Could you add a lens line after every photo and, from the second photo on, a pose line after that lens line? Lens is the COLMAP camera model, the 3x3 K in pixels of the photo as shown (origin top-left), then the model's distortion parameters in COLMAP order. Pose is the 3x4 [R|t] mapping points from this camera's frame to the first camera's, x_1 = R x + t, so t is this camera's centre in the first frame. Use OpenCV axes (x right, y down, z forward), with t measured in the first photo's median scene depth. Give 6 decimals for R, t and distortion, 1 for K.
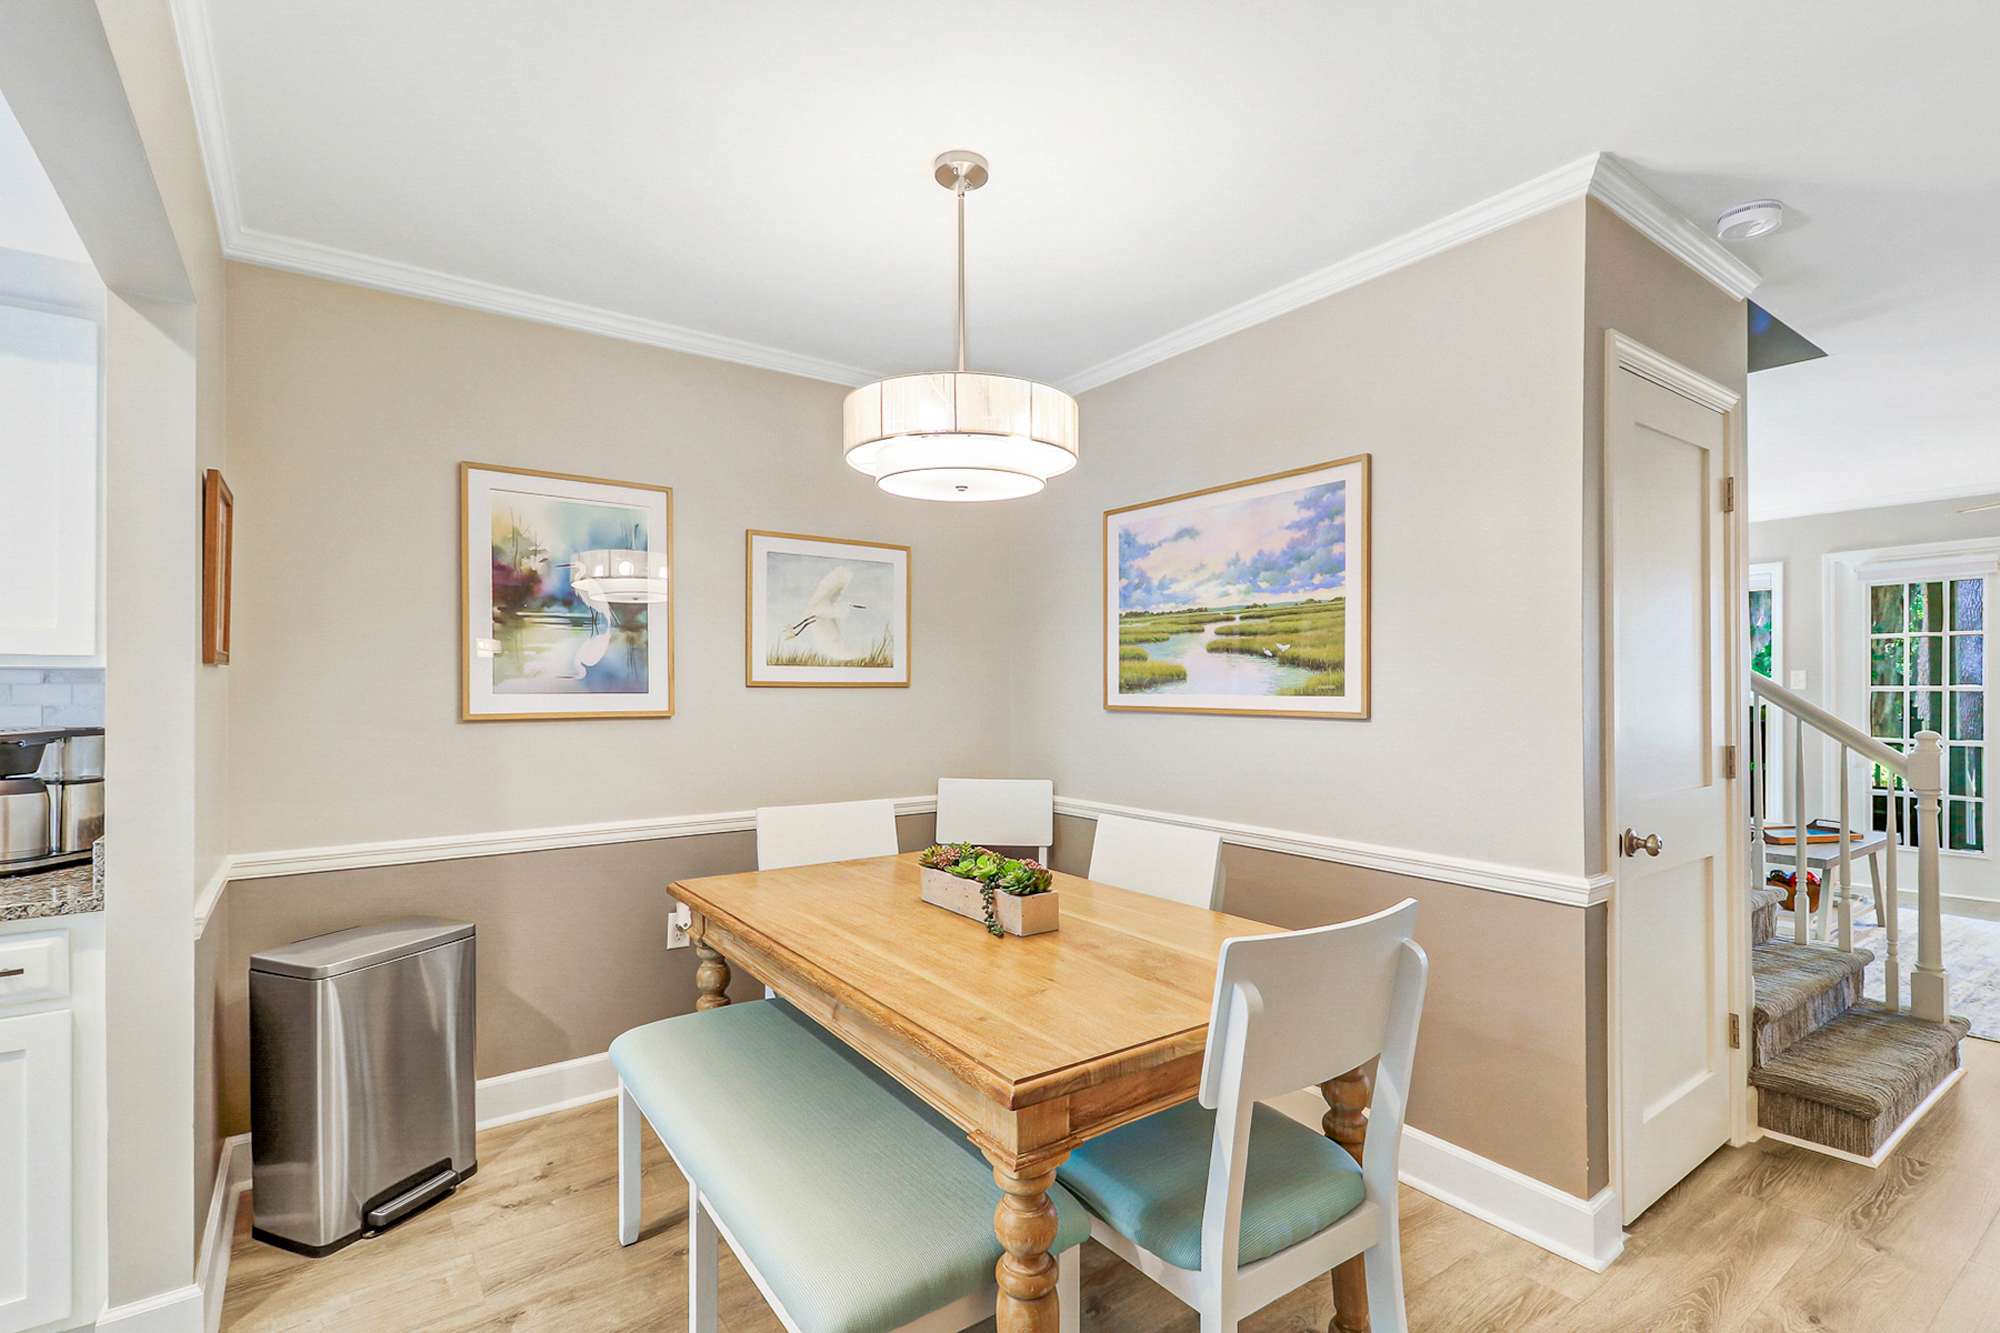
lens RADIAL K [[933.5, 0, 1019.3], [0, 933.5, 686.2], [0, 0, 1]] dist [0.033439, -0.010588]
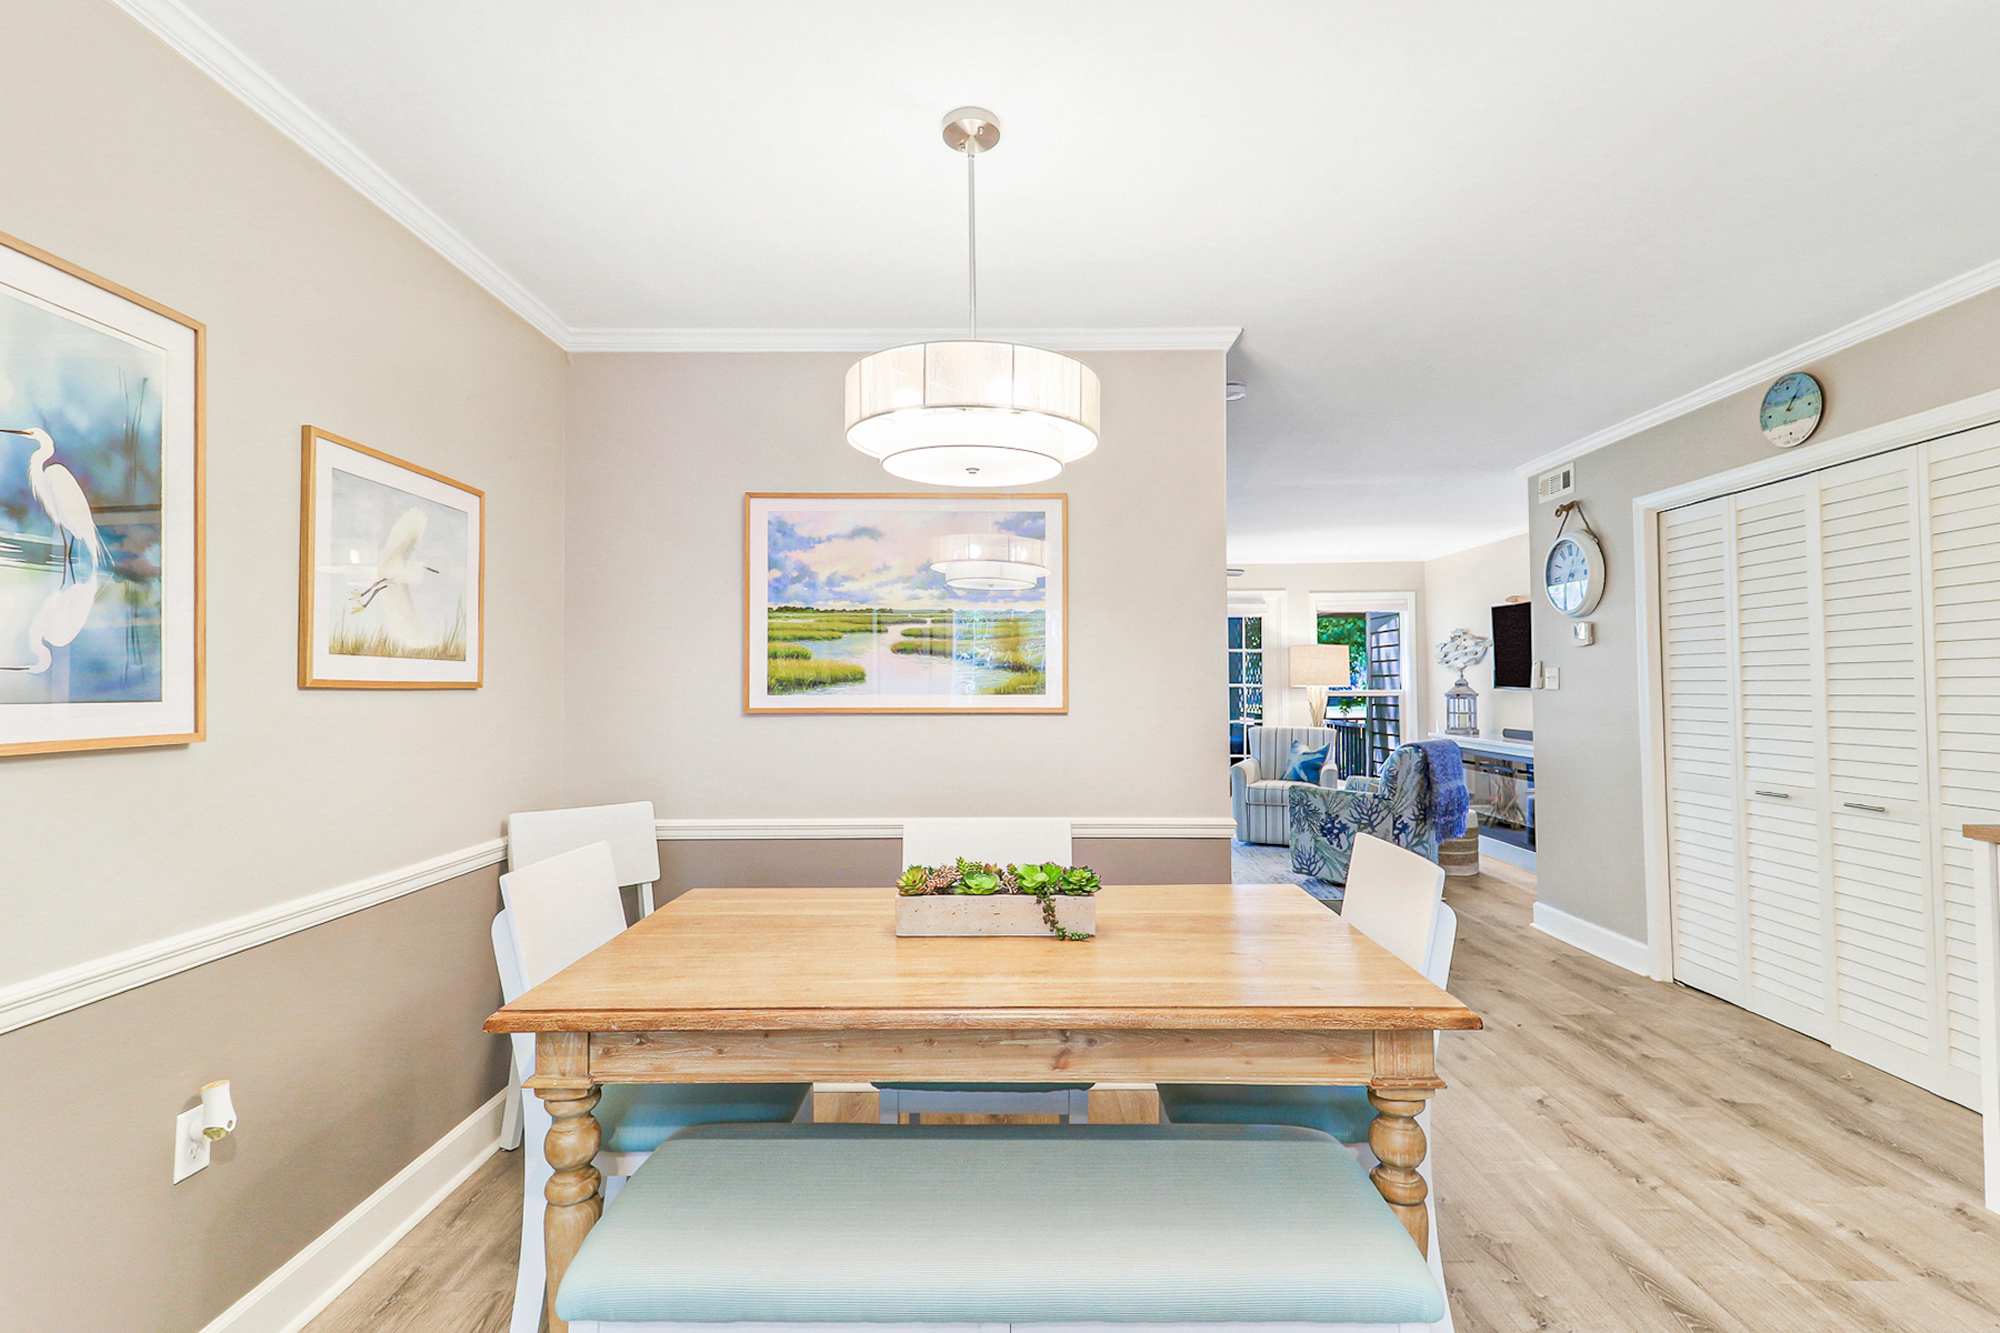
lens RADIAL K [[933.5, 0, 1004.7], [0, 933.5, 662.9], [0, 0, 1]] dist [0.033439, -0.010588]
pose [[0.592961, 0.019242, 0.805001, -0.523551], [0.003643, 0.999640, -0.026578, 0.001832], [-0.805223, 0.018692, 0.592677, 0.291730]]
